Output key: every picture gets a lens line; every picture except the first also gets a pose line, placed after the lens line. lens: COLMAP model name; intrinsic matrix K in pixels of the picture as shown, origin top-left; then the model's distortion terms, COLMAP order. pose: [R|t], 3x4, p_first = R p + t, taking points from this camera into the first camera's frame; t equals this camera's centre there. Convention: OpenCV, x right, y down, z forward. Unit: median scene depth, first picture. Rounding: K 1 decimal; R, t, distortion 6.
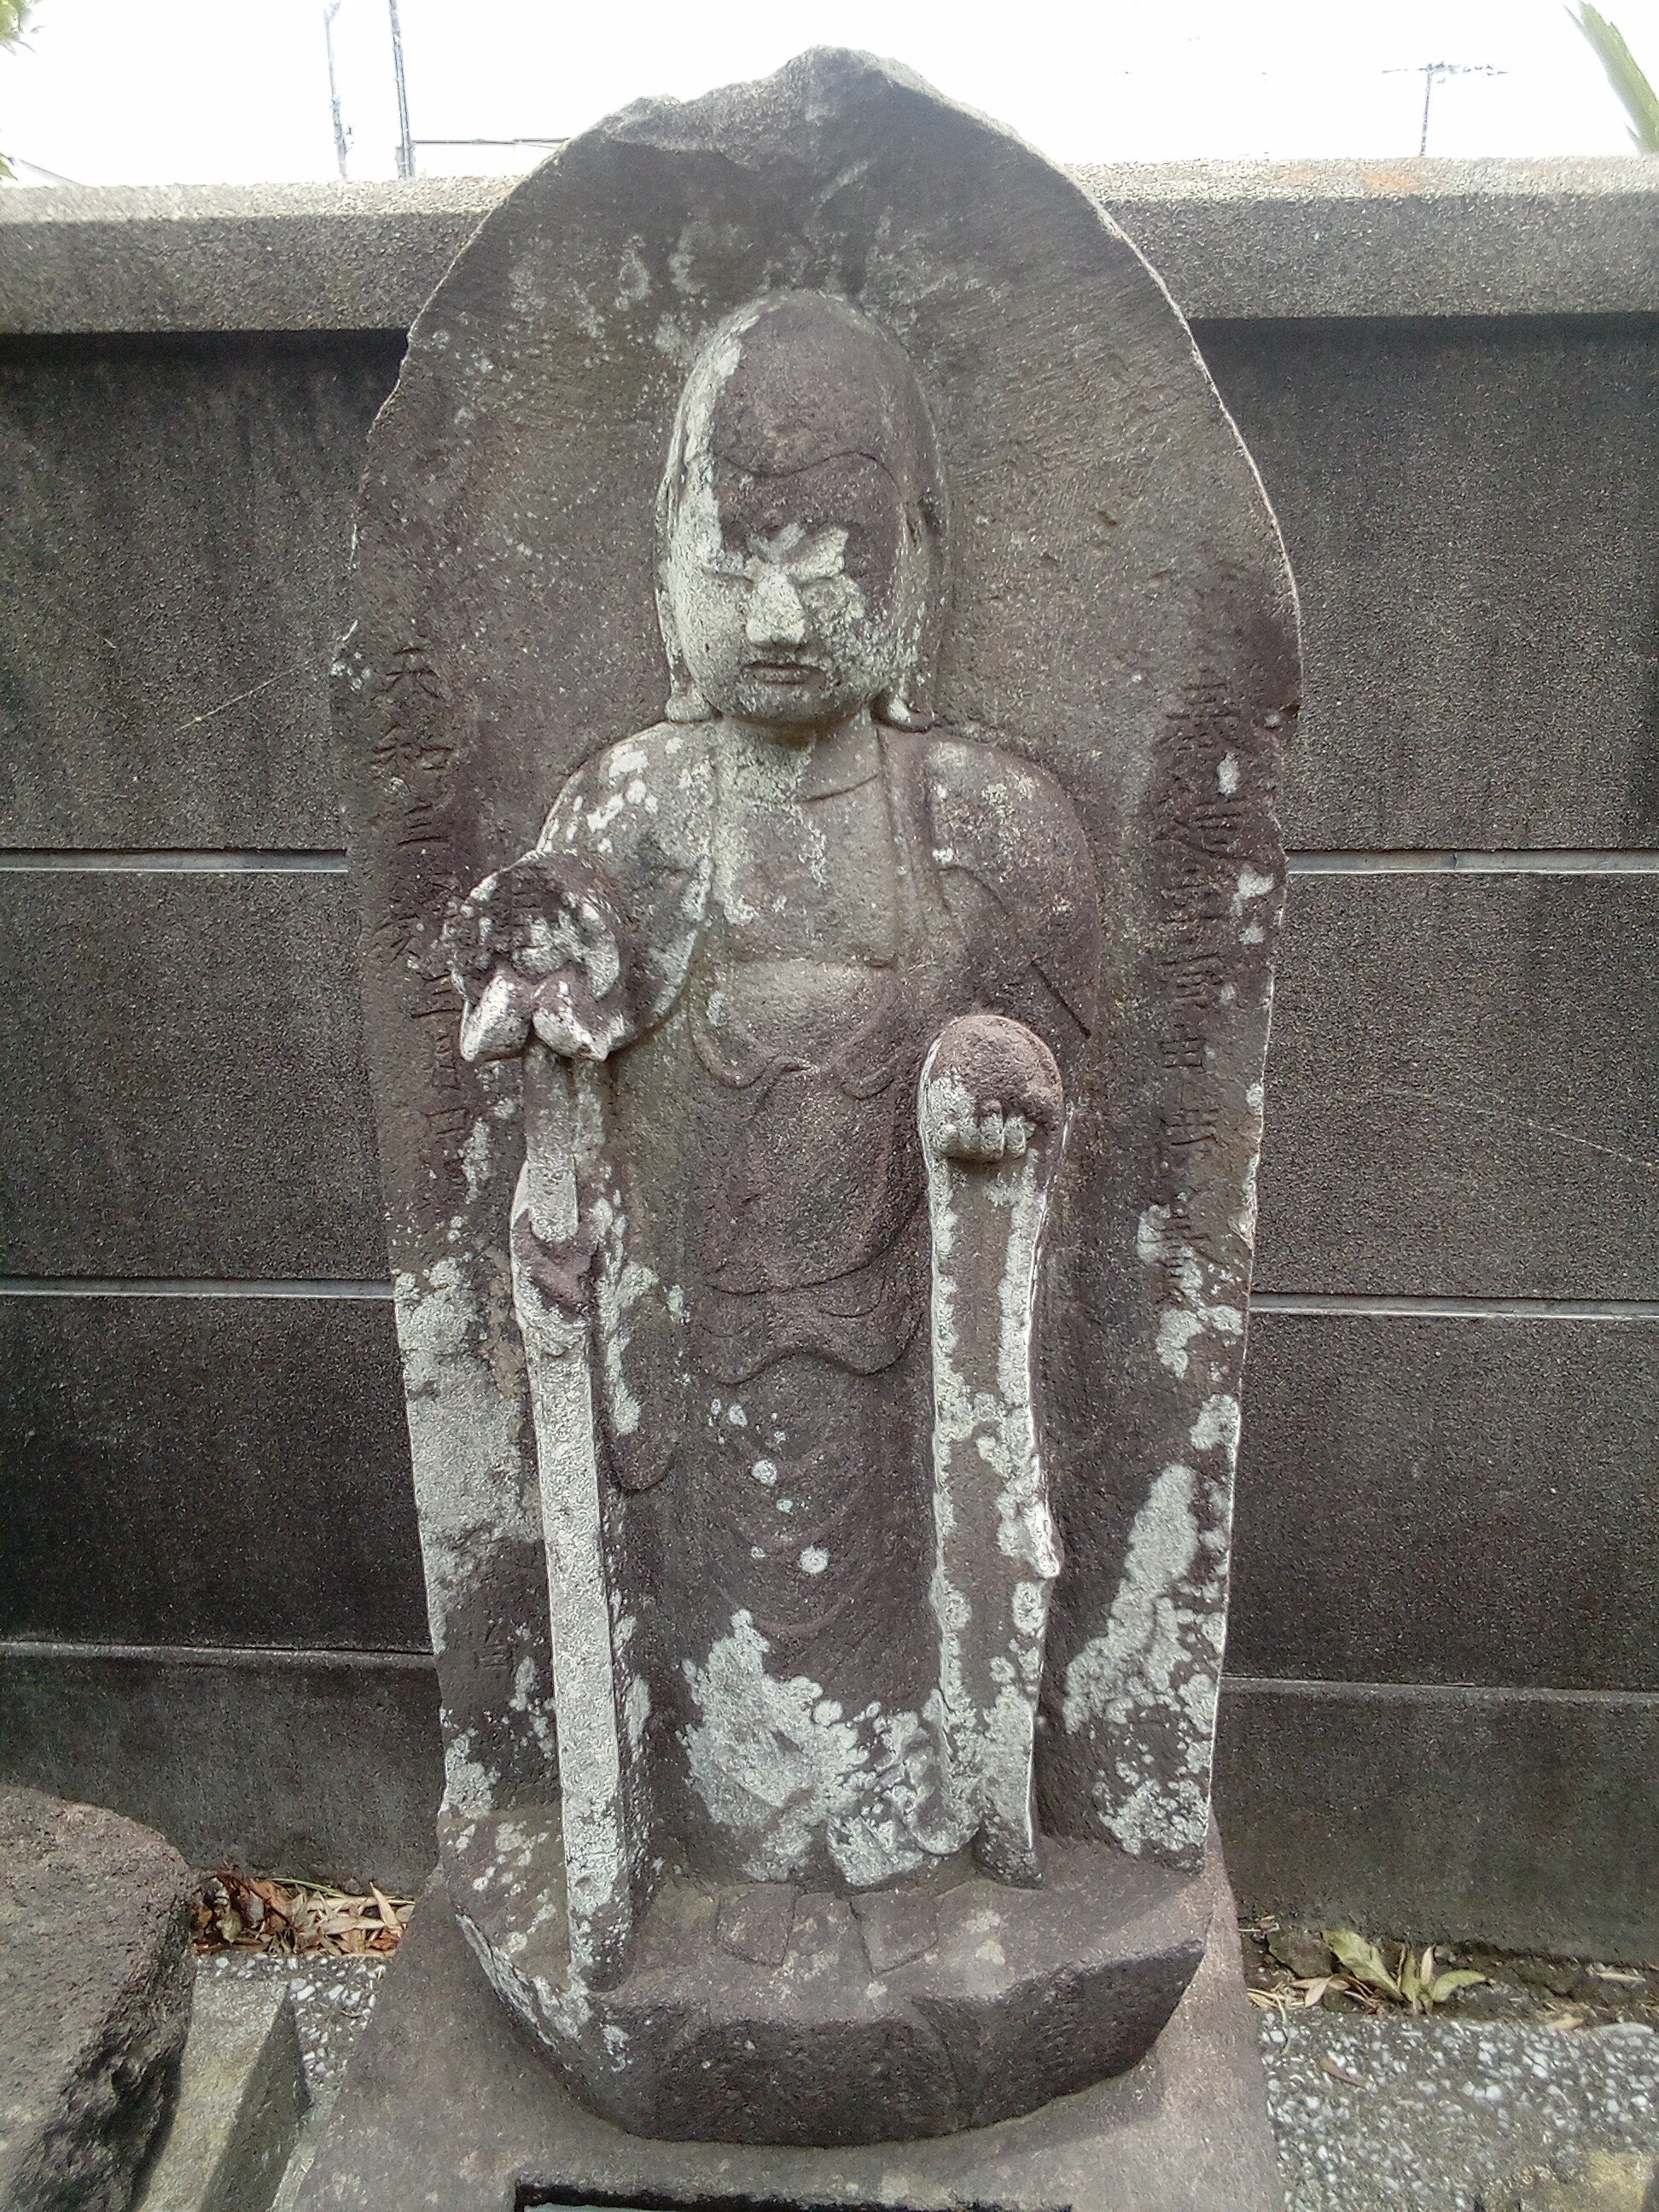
lens RADIAL K [[1820.0, 0, 829.7], [0, 1820.0, 1124.2], [0, 0, 1]] dist [0.106030, -0.211454]
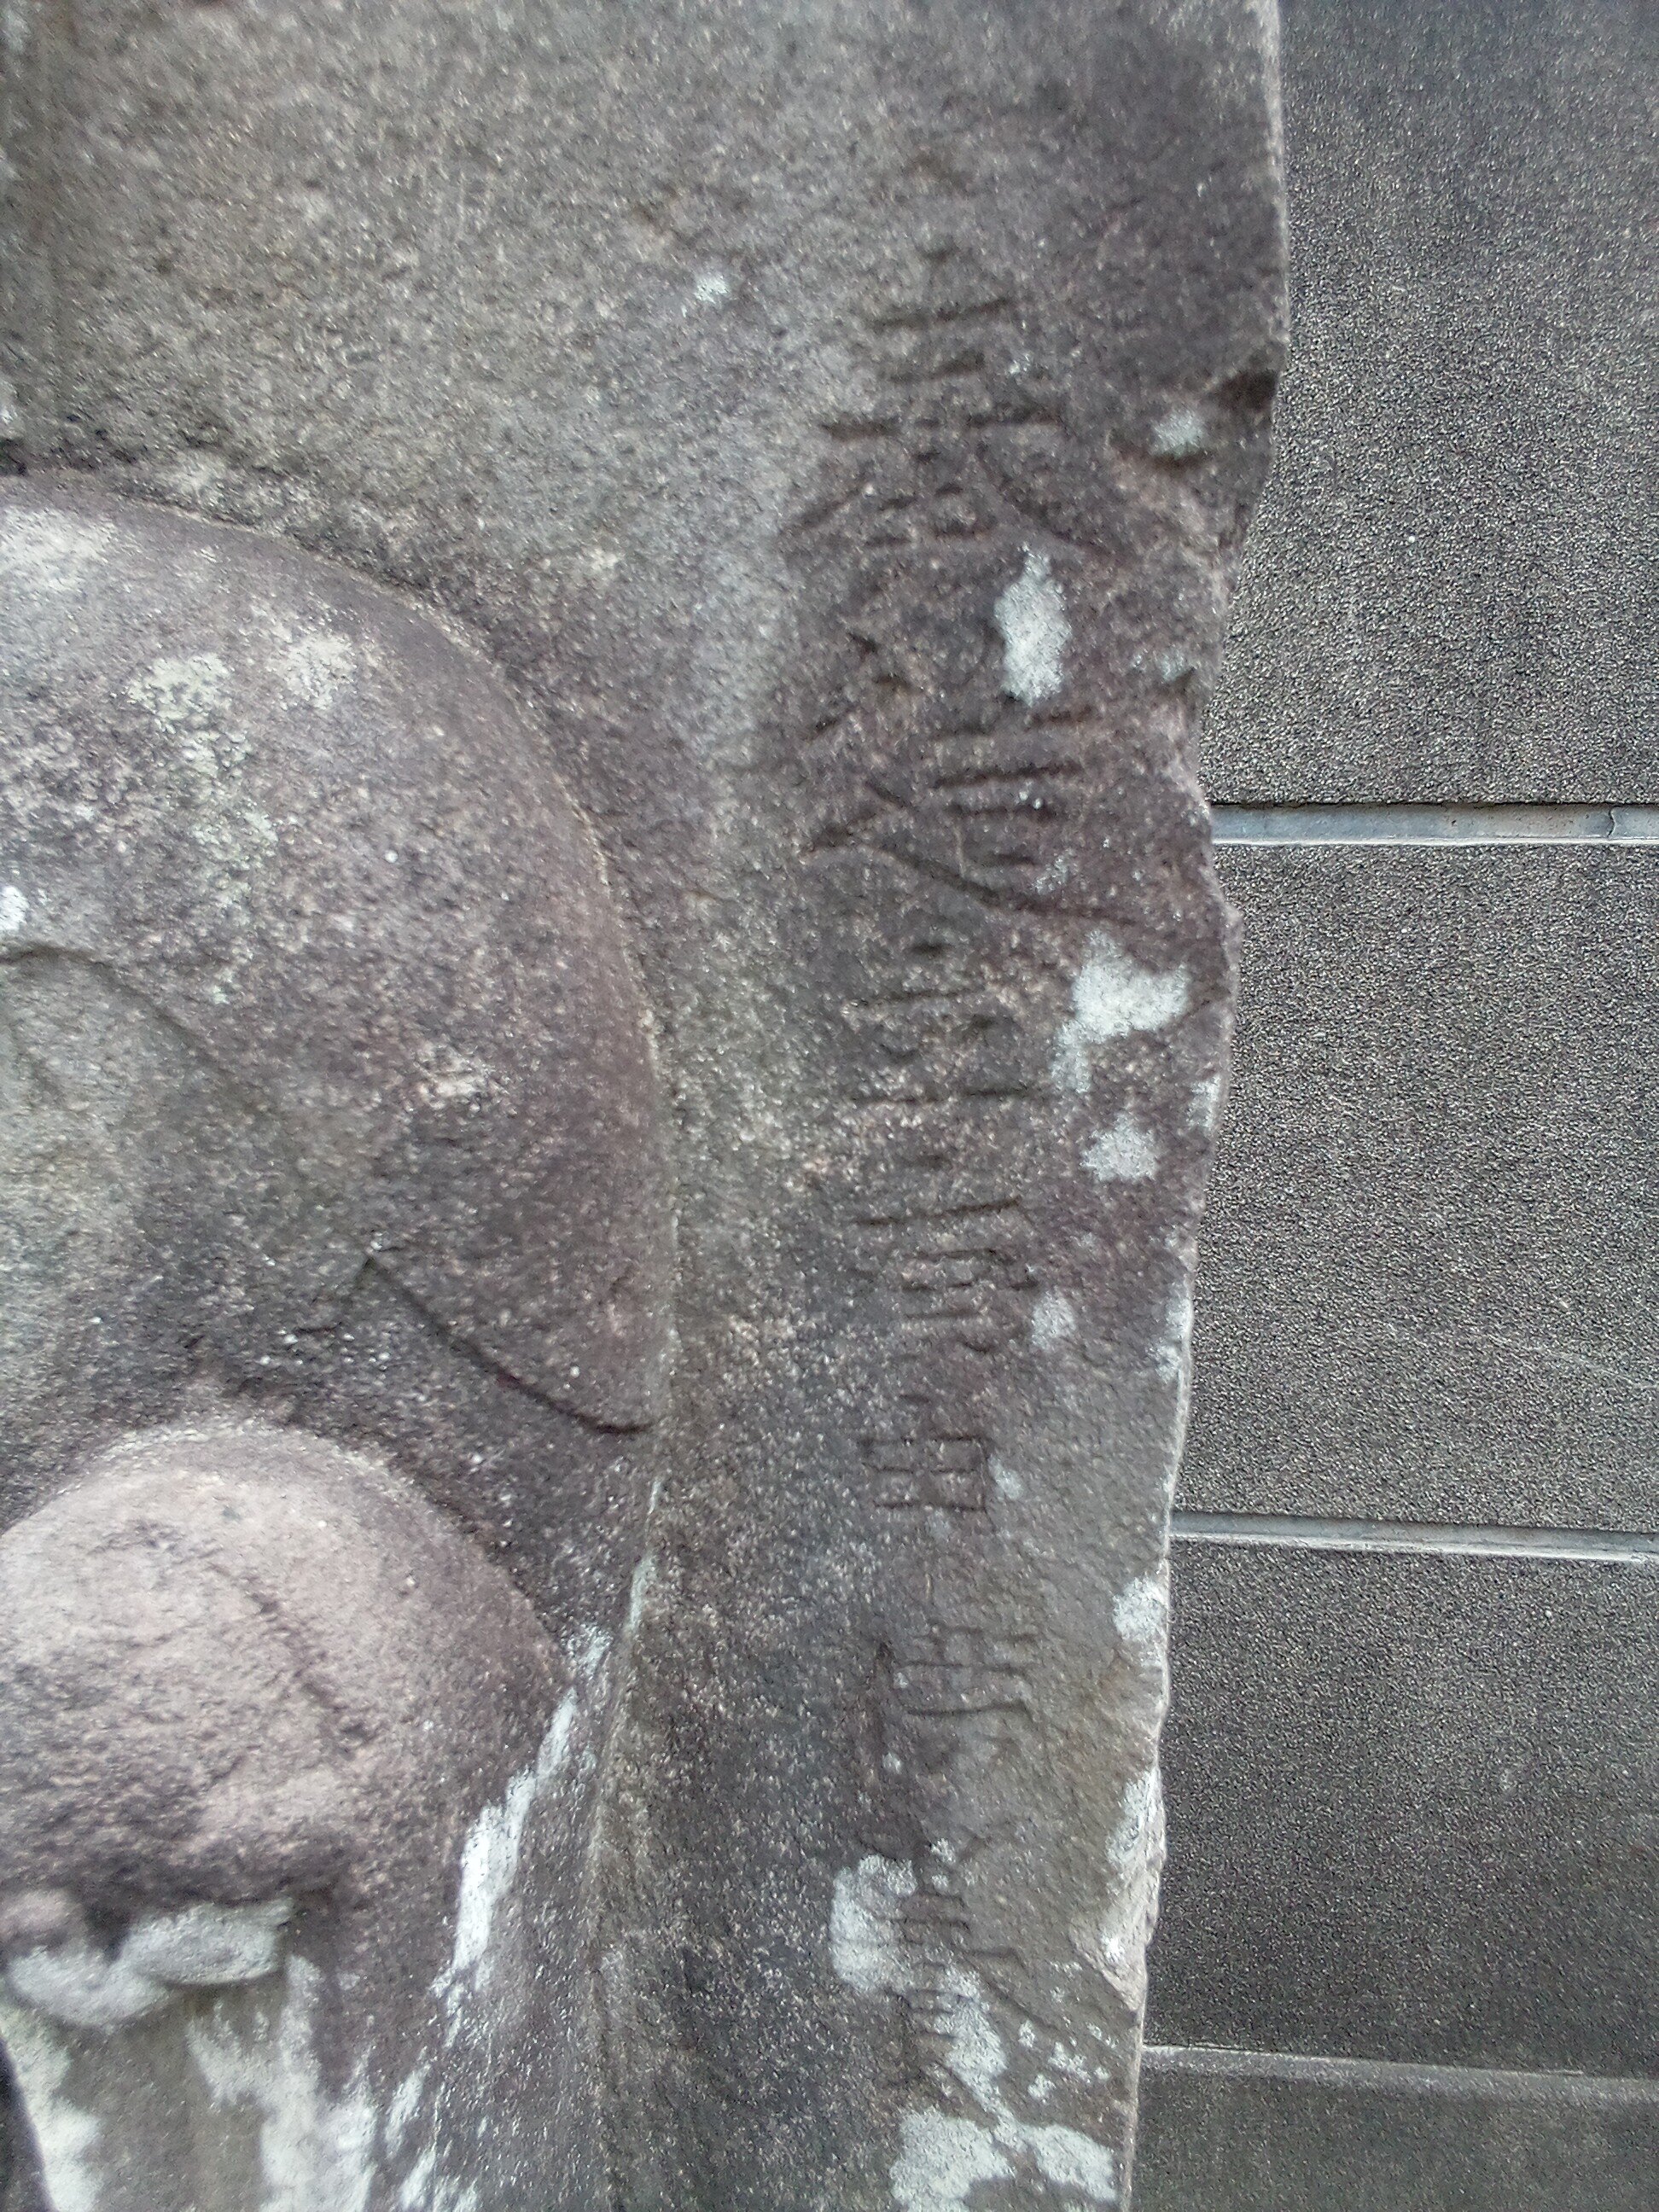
lens RADIAL K [[1814.1, 0, 828.2], [0, 1814.1, 1122.4], [0, 0, 1]] dist [0.047830, -0.062499]
pose [[0.999438, 0.008730, -0.032357, 0.183376], [-0.007216, 0.998887, 0.046608, -0.118181], [0.032728, -0.046348, 0.998389, 0.663194]]
